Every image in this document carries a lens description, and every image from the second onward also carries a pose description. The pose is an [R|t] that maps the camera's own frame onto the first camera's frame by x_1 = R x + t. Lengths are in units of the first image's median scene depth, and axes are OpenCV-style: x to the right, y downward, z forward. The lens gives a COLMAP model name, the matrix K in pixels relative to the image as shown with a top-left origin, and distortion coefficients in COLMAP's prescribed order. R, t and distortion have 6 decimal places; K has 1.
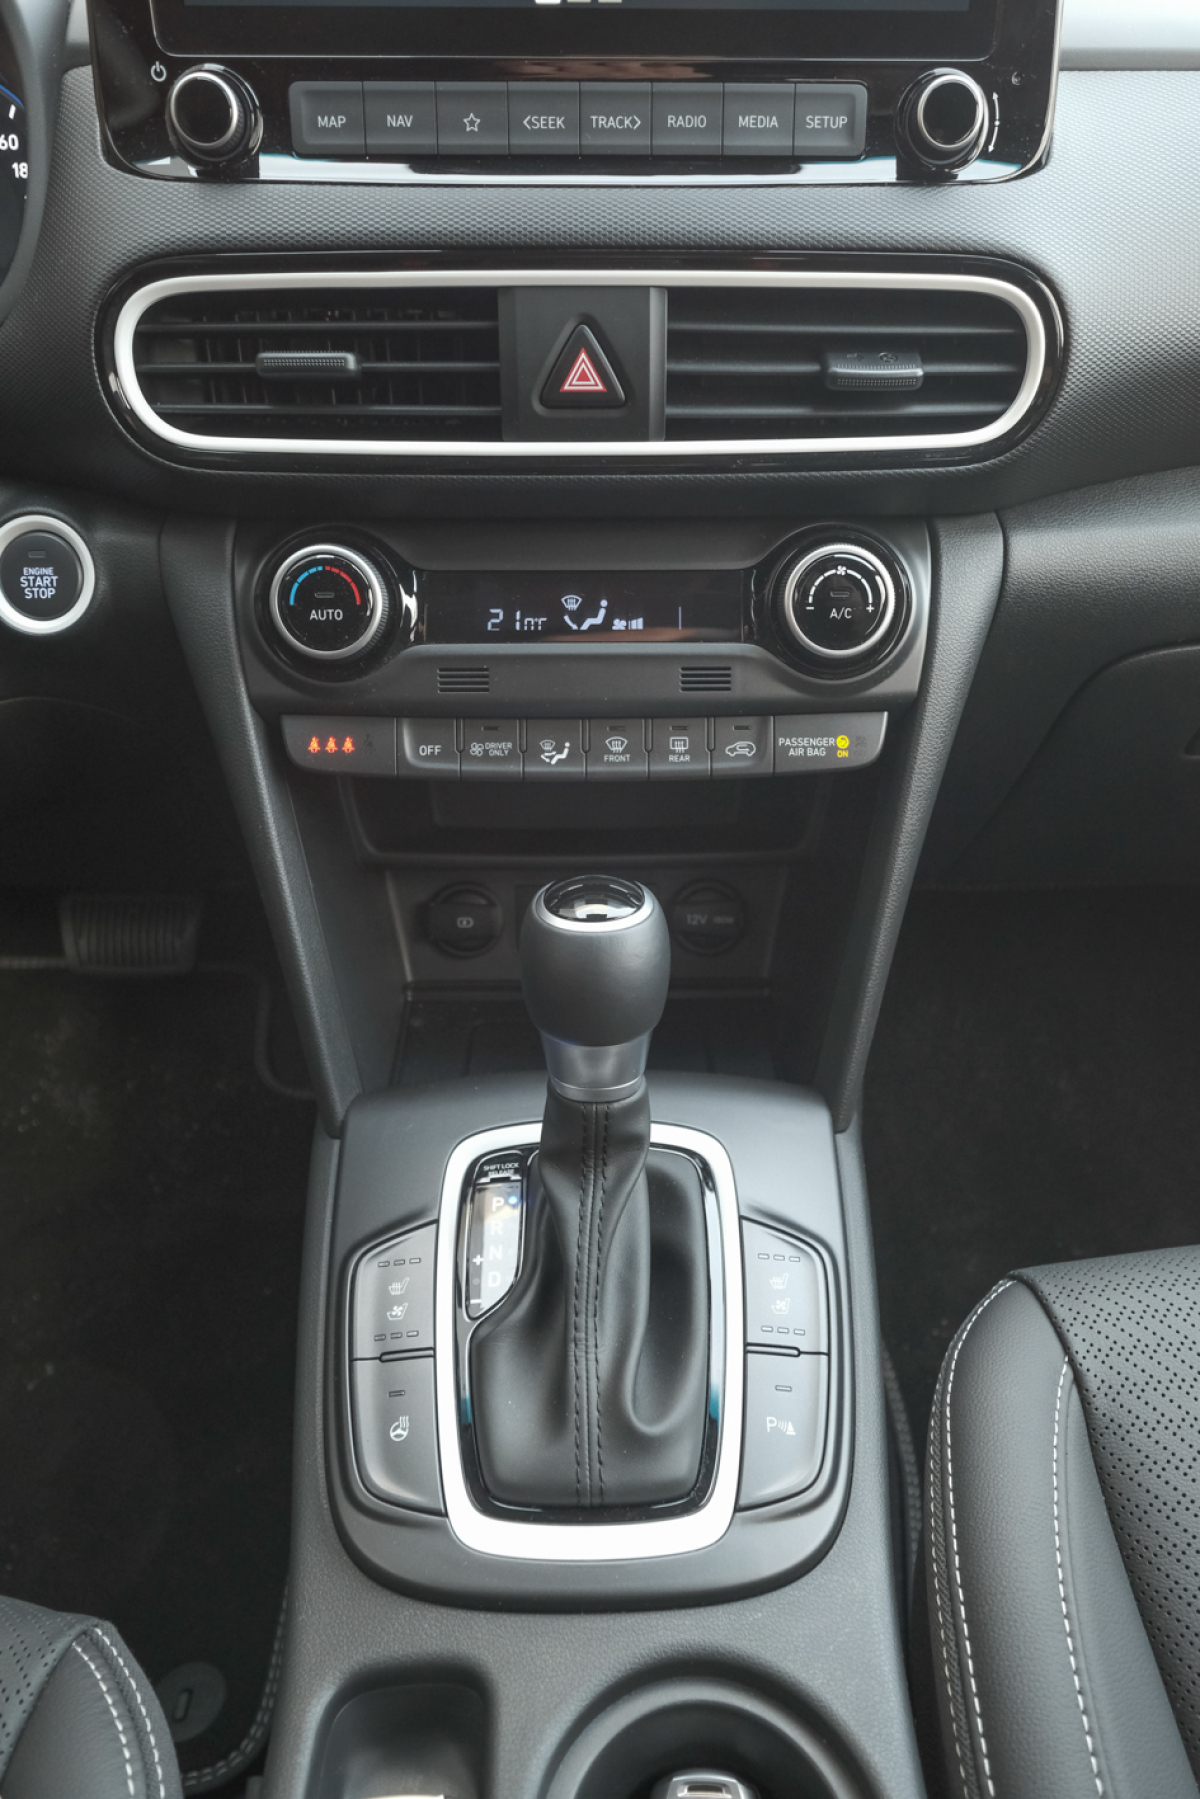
lens RADIAL K [[1321.3, 0, 623.9], [0, 1321.3, 938.8], [0, 0, 1]] dist [0.010687, -0.008310]
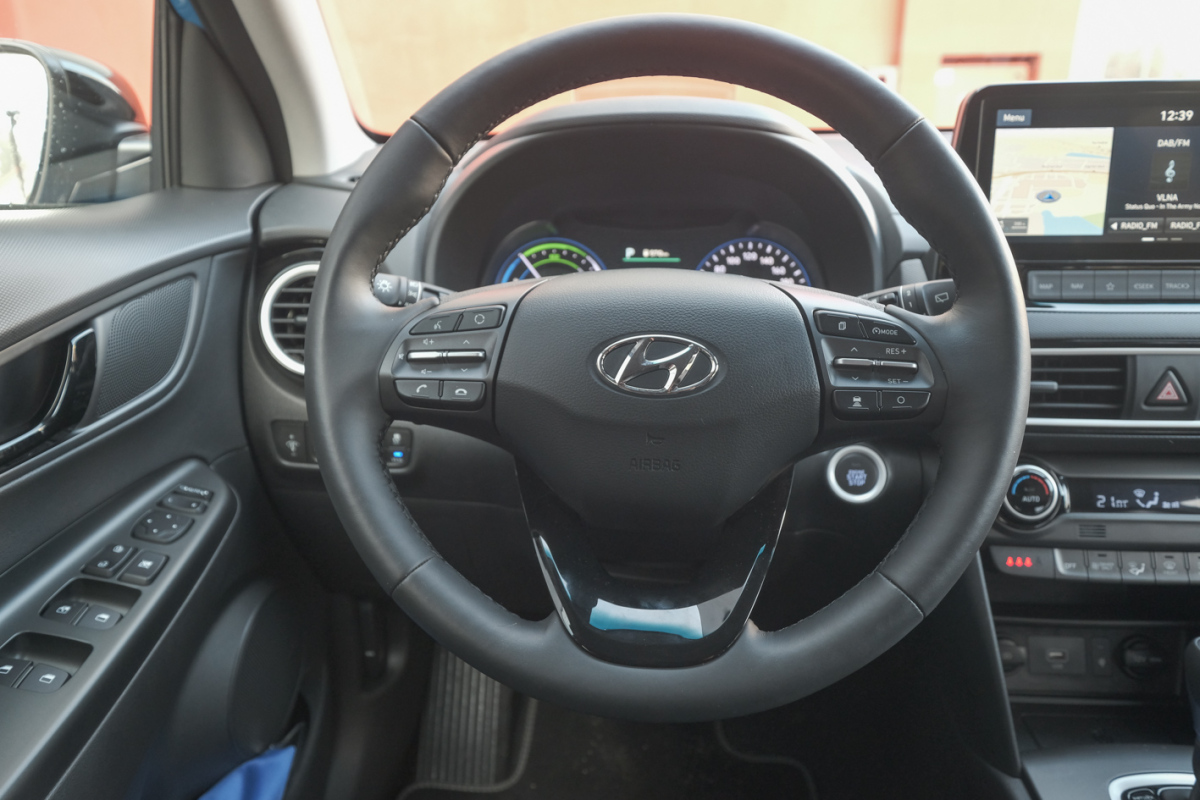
lens RADIAL K [[881.4, 0, 582.5], [0, 881.4, 394.0], [0, 0, 1]] dist [0.010687, -0.008310]
pose [[0.995477, 0.010148, -0.094459, -0.826786], [-0.036985, 0.957235, -0.286937, 0.018862], [0.087507, 0.289133, 0.953281, -0.431709]]
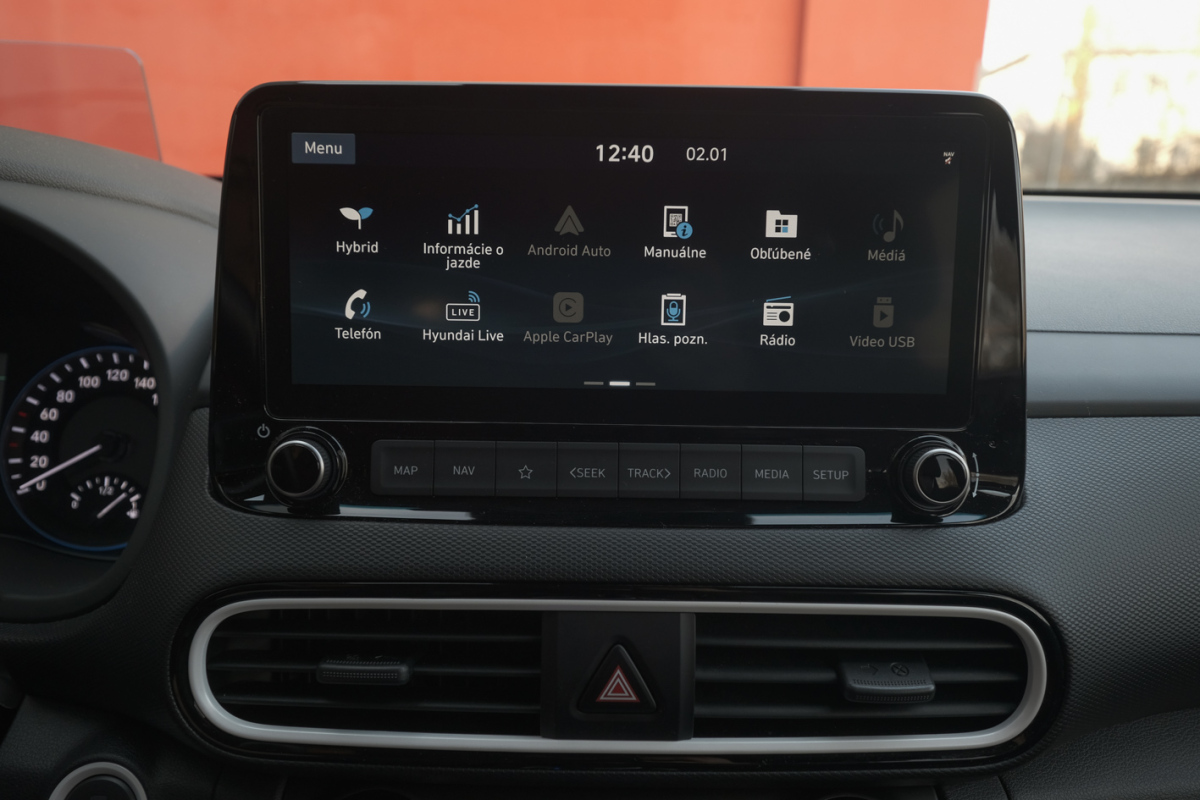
lens RADIAL K [[881.4, 0, 586.1], [0, 881.4, 381.3], [0, 0, 1]] dist [0.010687, -0.008310]
pose [[0.999847, 0.012475, -0.012257, -0.050916], [-0.016105, 0.930035, -0.367118, -0.390740], [0.006820, 0.367259, 0.930094, 0.240782]]
